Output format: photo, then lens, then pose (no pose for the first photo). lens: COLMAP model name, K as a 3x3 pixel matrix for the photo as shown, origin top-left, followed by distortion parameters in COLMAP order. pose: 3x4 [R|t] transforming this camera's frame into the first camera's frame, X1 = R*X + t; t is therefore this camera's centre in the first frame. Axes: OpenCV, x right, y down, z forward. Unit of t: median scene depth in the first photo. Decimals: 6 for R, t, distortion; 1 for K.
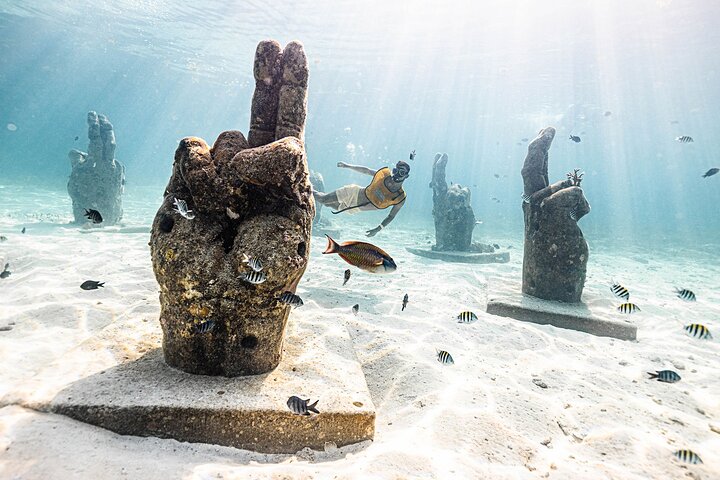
lens RADIAL K [[327.2, 0, 360.0], [0, 327.2, 224.8], [0, 0, 1]] dist [0.000510, -0.000305]
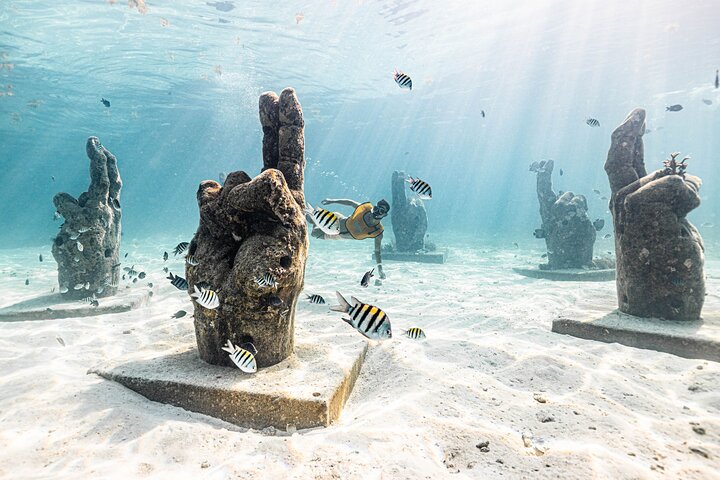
lens RADIAL K [[330.2, 0, 360.0], [0, 330.2, 240.0], [0, 0, 1]] dist [-0.000198, 0.000102]
pose [[0.941067, -0.079937, -0.328639, 0.475197], [0.067655, 0.996522, -0.048658, 0.072282], [0.331386, 0.023556, 0.943201, -0.030138]]
